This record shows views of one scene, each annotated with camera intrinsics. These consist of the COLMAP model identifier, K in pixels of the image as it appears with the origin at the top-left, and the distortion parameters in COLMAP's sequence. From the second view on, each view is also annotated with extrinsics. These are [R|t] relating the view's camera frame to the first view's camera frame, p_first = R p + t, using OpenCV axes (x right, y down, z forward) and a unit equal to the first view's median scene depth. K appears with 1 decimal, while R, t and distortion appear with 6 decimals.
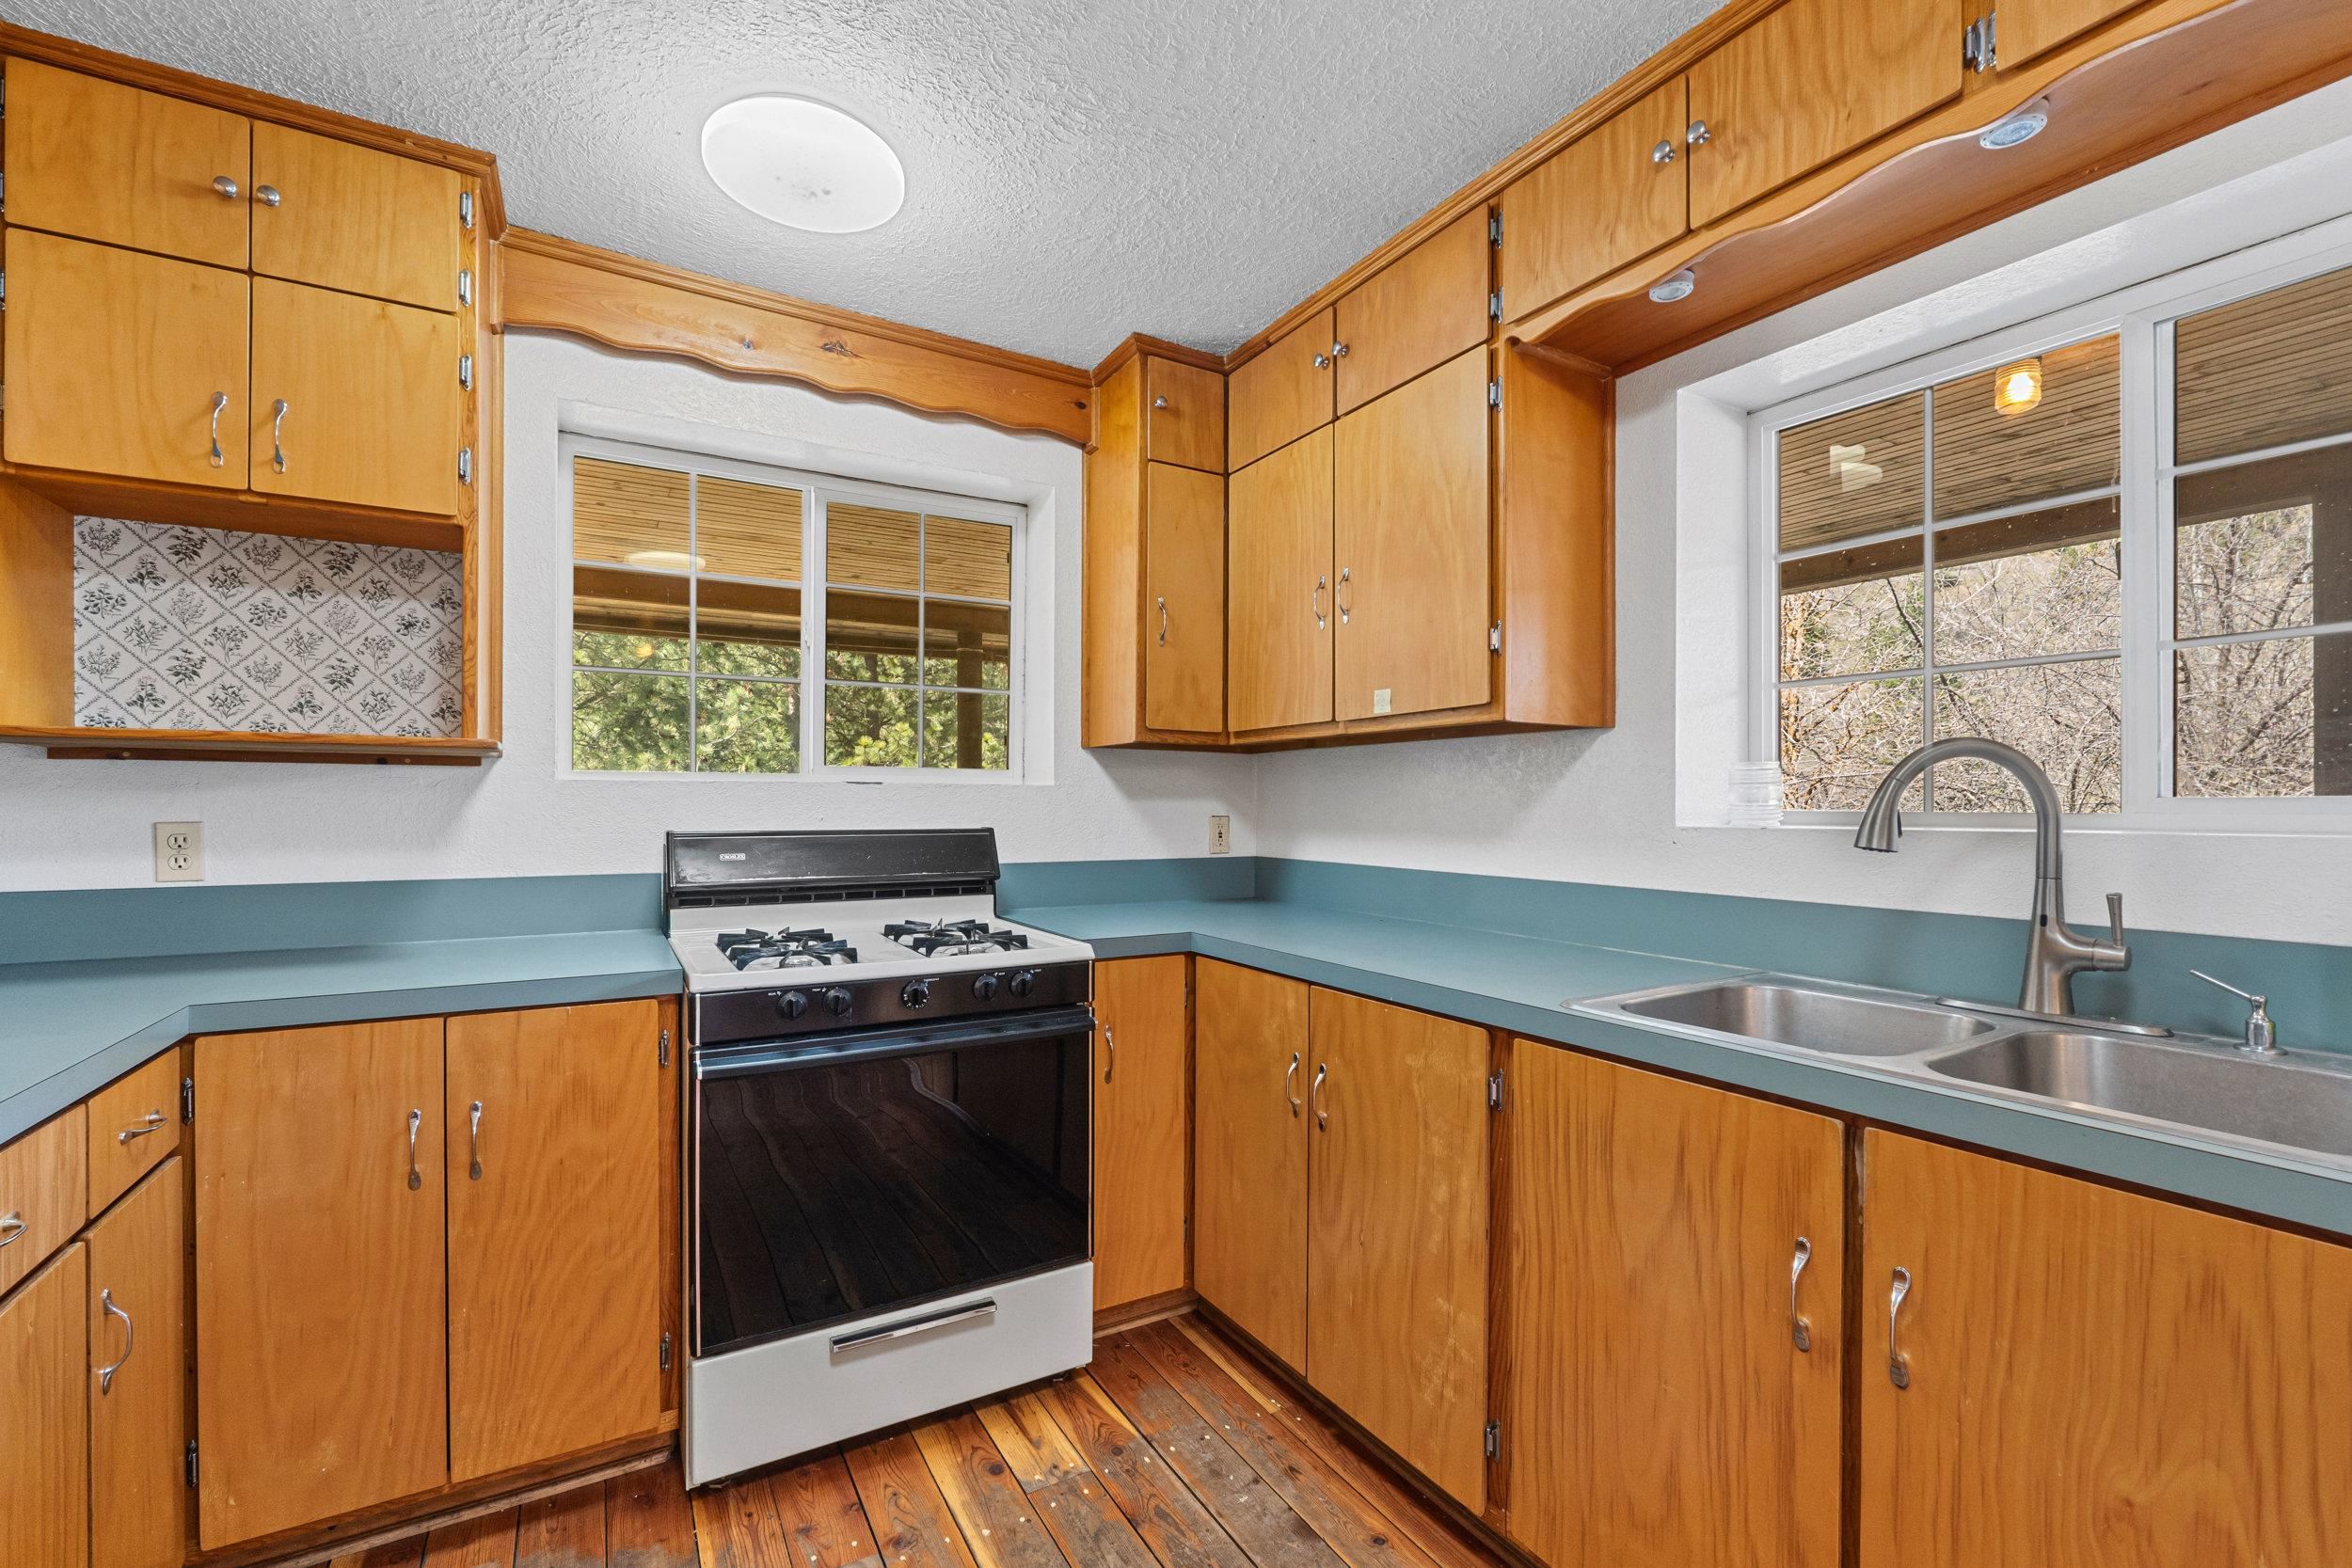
lens RADIAL K [[1013.2, 0, 1183.8], [0, 1013.2, 812.7], [0, 0, 1]] dist [-0.012095, -0.000492]
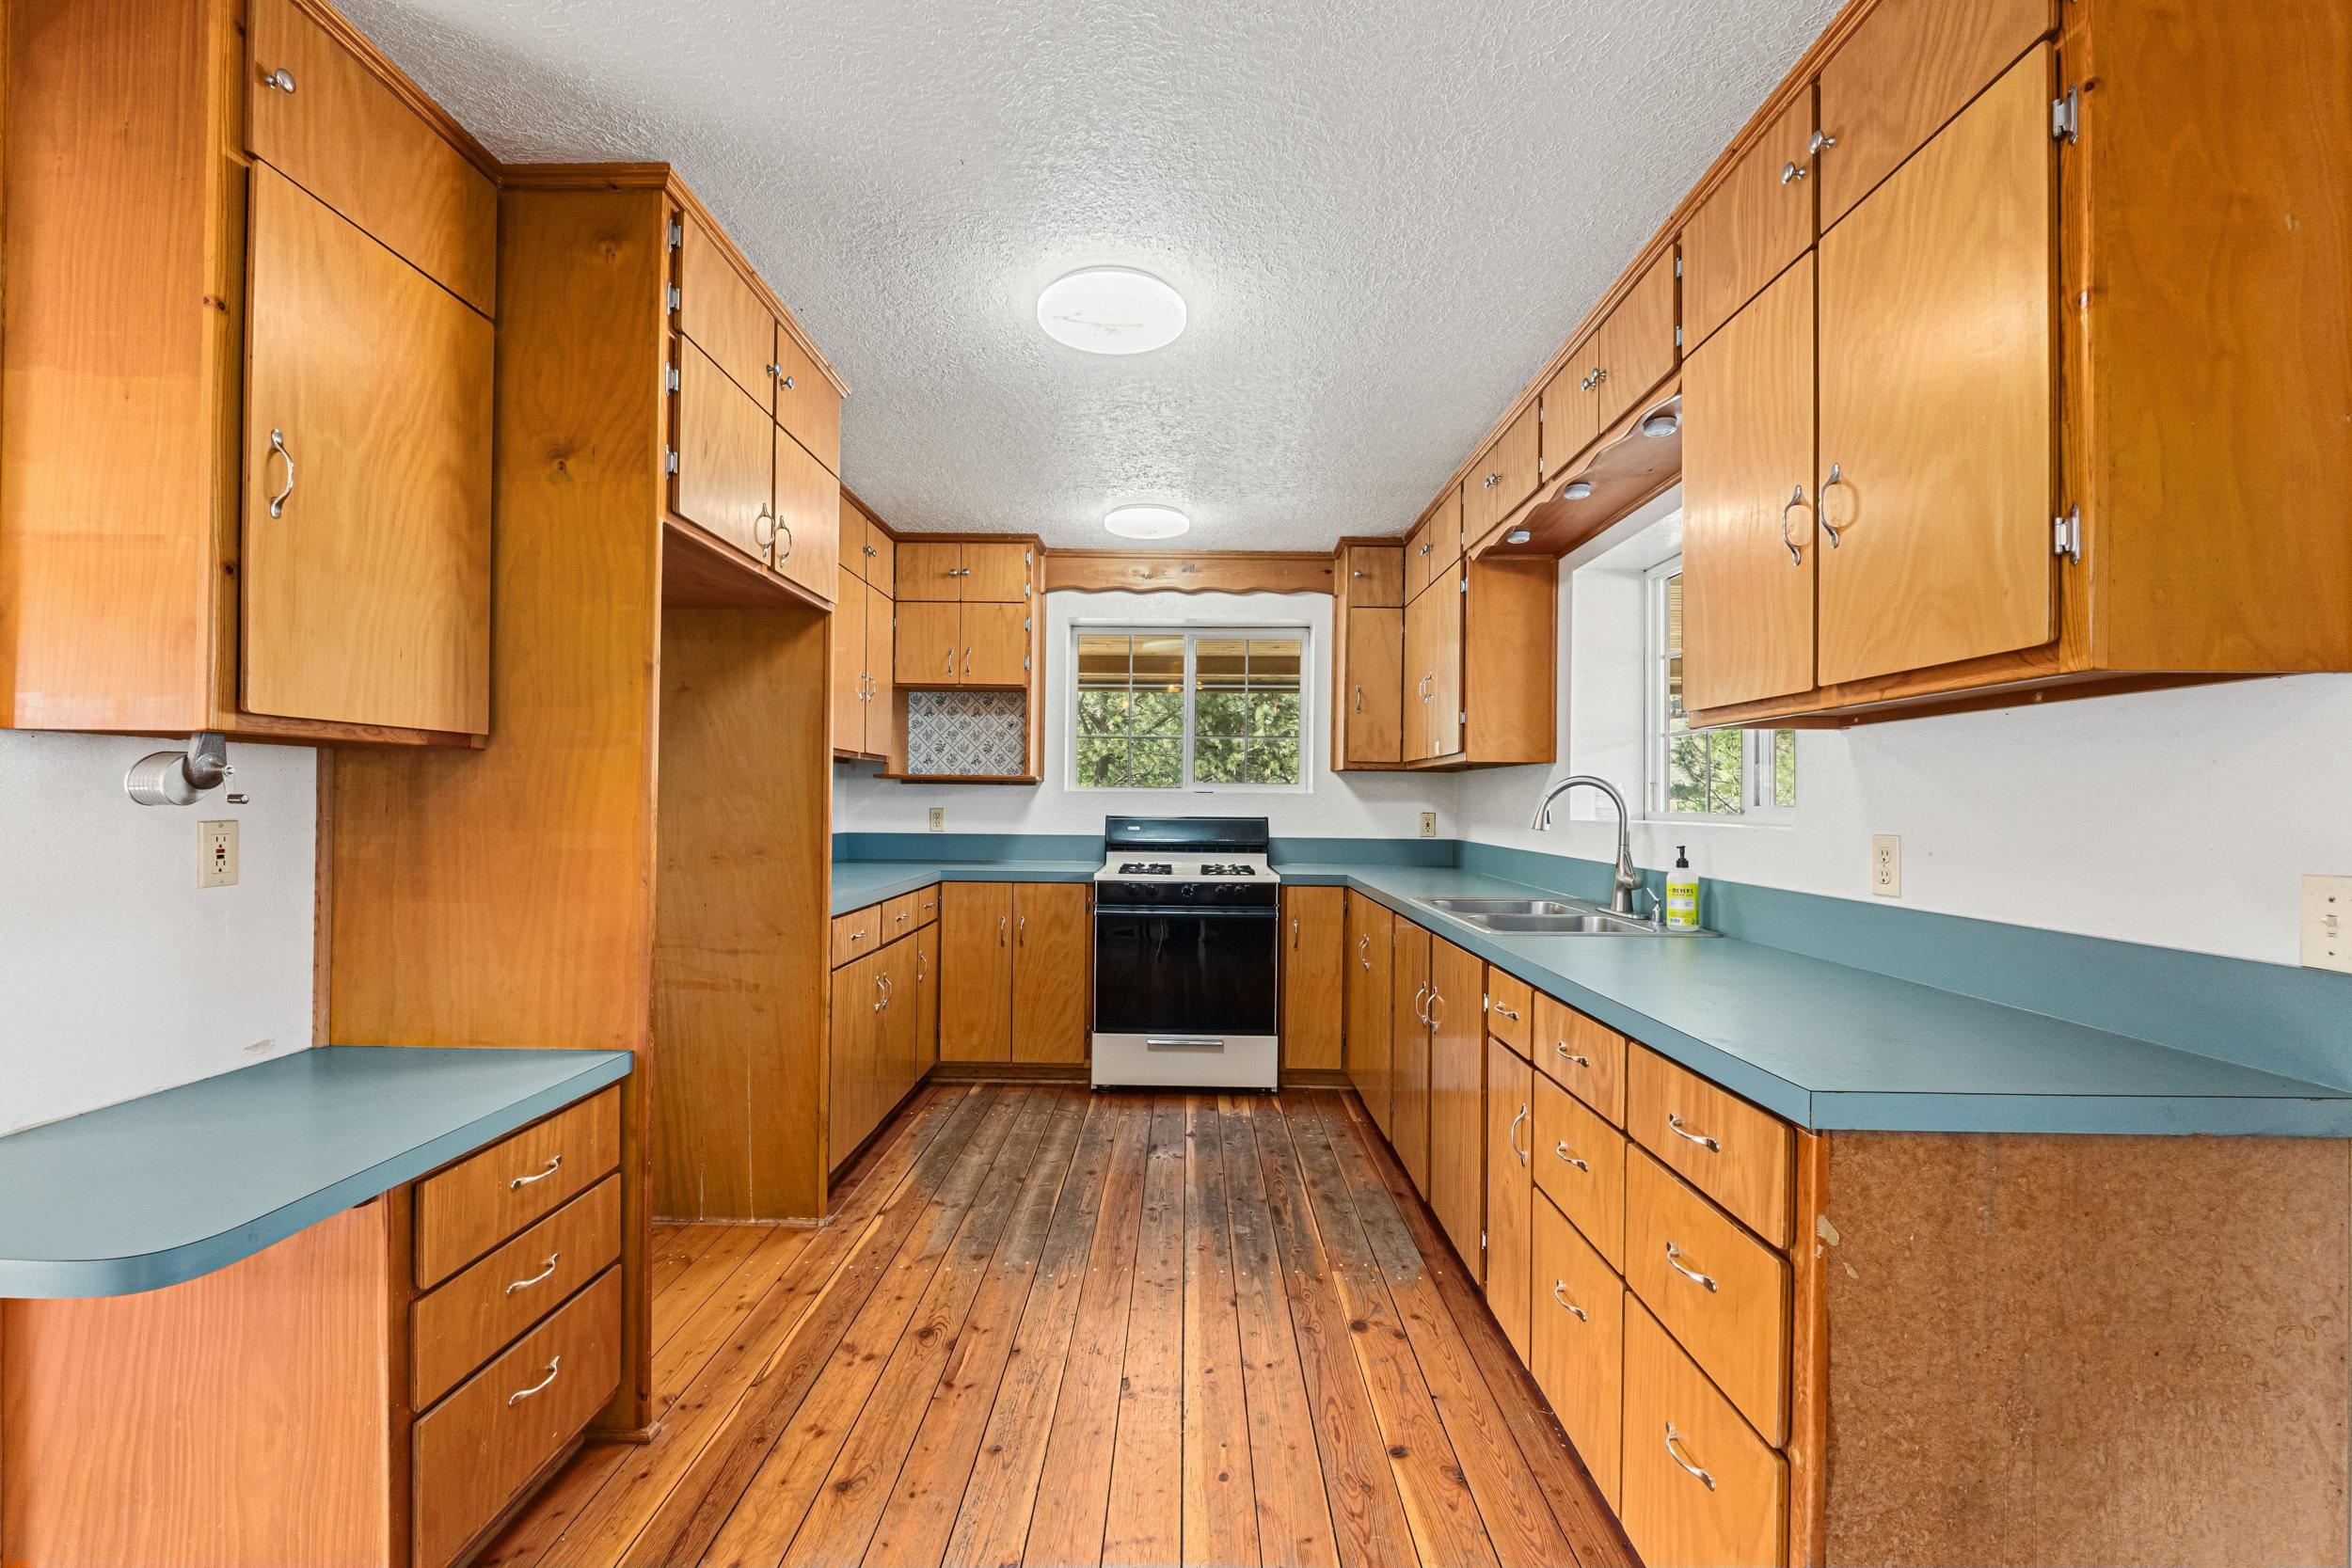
lens RADIAL K [[1013.2, 0, 1176.8], [0, 1013.2, 792.9], [0, 0, 1]] dist [-0.012095, -0.000492]
pose [[0.858061, 0.003183, -0.513537, 0.780112], [-0.011951, 0.999834, -0.013772, -0.001523], [0.513408, 0.017954, 0.857957, -0.831424]]
